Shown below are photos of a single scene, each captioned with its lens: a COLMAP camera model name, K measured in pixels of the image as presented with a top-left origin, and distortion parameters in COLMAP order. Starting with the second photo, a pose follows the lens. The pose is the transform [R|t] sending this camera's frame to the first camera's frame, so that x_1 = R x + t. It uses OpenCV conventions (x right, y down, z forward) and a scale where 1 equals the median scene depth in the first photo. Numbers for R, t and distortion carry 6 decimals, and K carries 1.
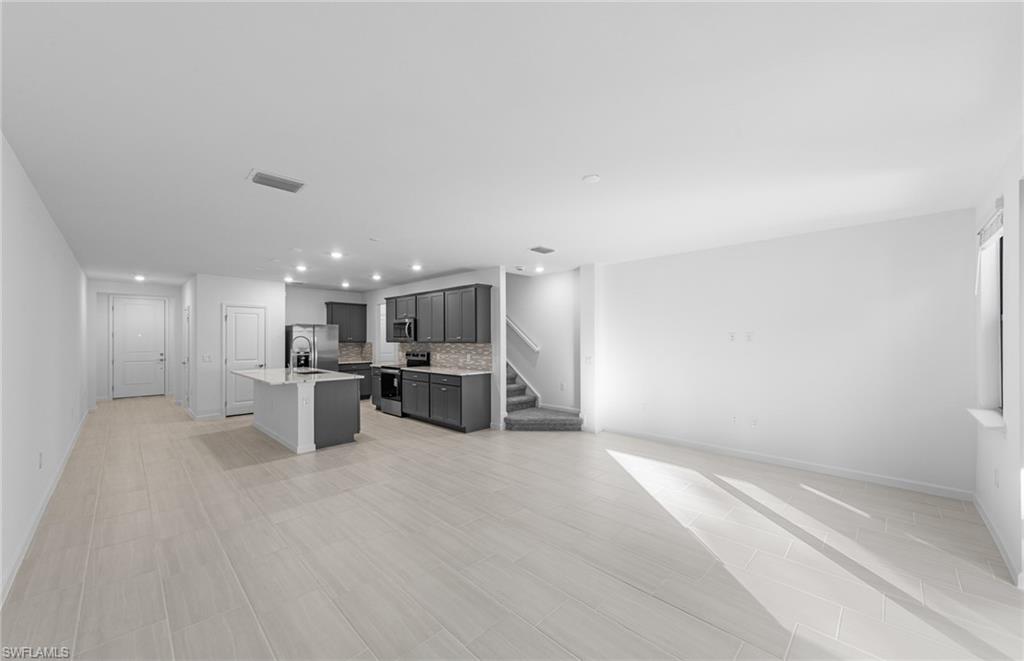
lens RADIAL K [[377.6, 0, 516.0], [0, 377.6, 340.3], [0, 0, 1]] dist [0.005735, -0.000506]
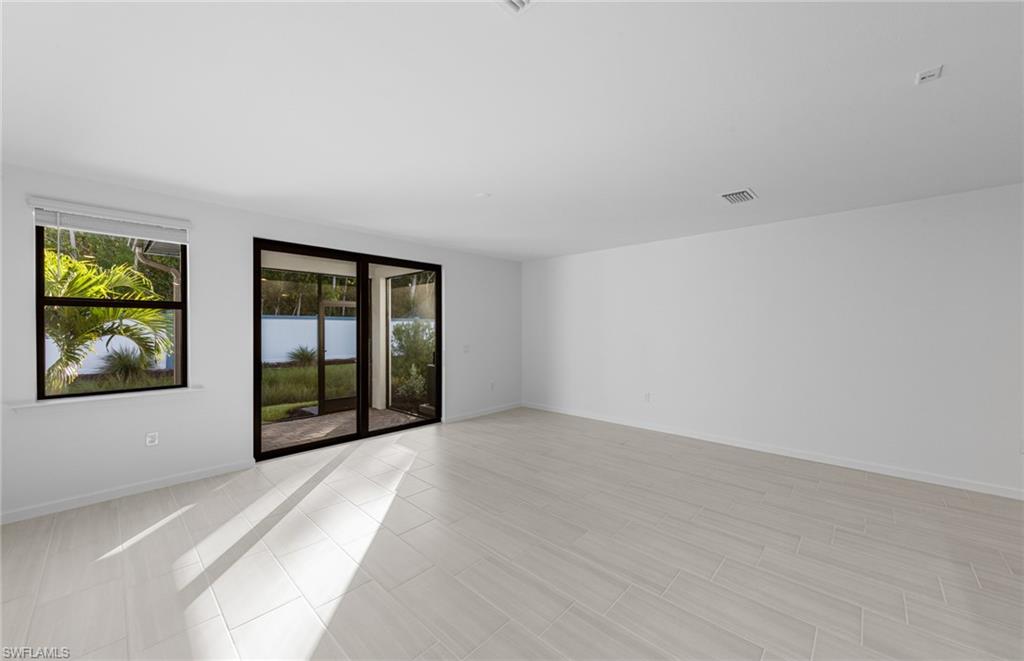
lens RADIAL K [[377.6, 0, 510.8], [0, 377.6, 336.2], [0, 0, 1]] dist [0.005735, -0.000506]
pose [[-0.999779, 0.002590, -0.020883, 0.051241], [0.002115, 0.999739, 0.022736, 0.002368], [0.020936, 0.022686, -0.999523, 0.853573]]
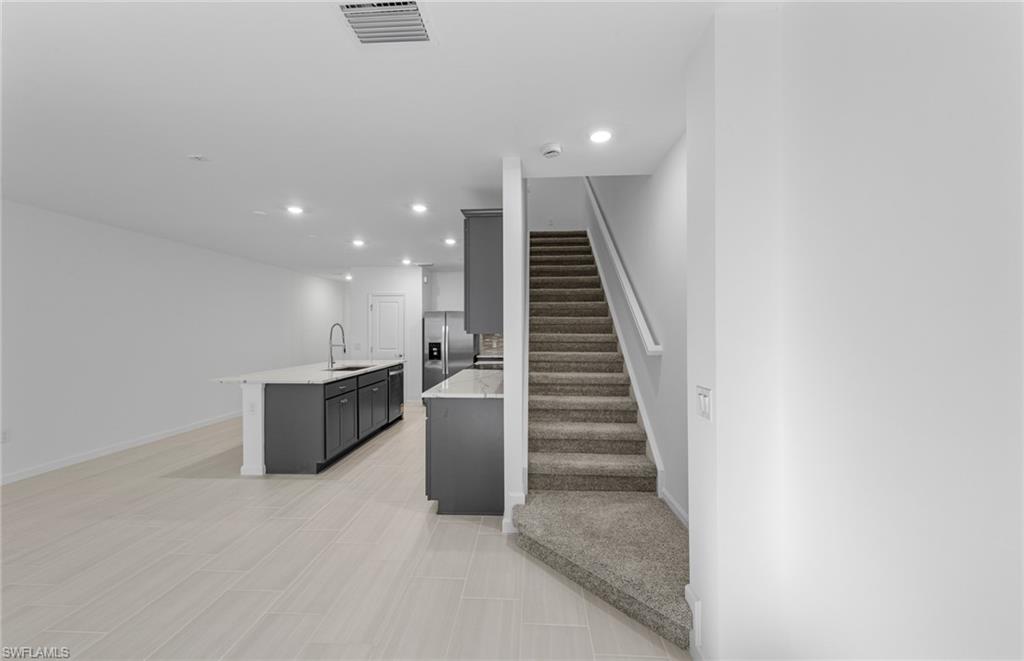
lens RADIAL K [[377.6, 0, 514.4], [0, 377.6, 331.2], [0, 0, 1]] dist [0.005735, -0.000506]
pose [[0.663659, 0.001652, -0.748034, 0.249422], [-0.001005, 0.999999, 0.001317, 0.003357], [0.748035, -0.000122, 0.663659, 0.600332]]
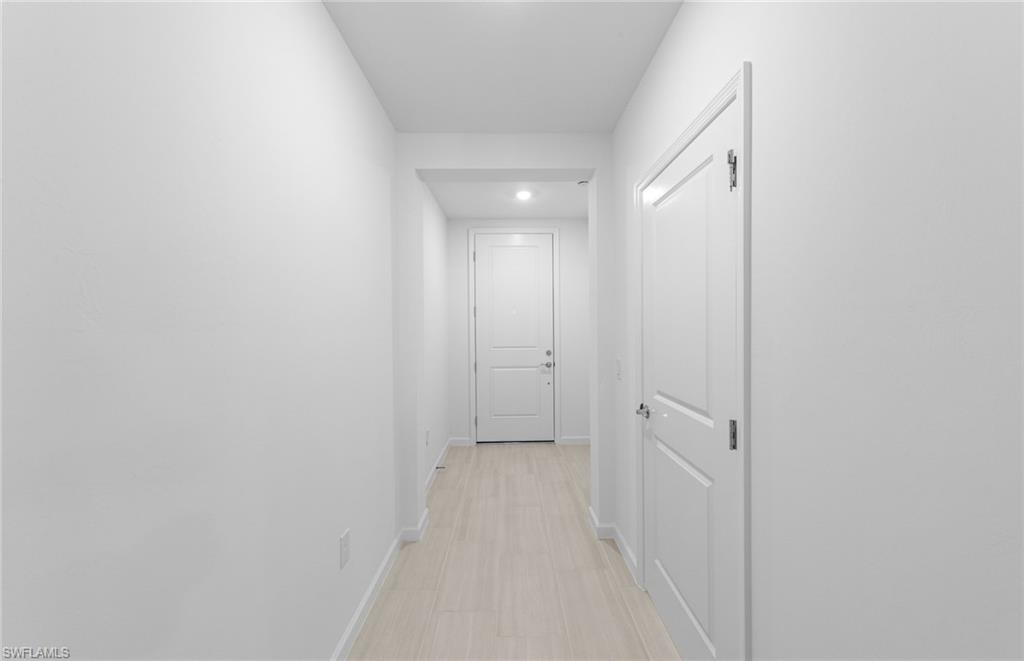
lens RADIAL K [[377.6, 0, 515.2], [0, 377.6, 331.6], [0, 0, 1]] dist [0.005735, -0.000506]
pose [[0.706565, -0.001998, -0.707645, -0.865818], [0.006637, 0.999971, 0.003804, 0.012391], [0.707617, -0.007384, 0.706558, 0.879621]]
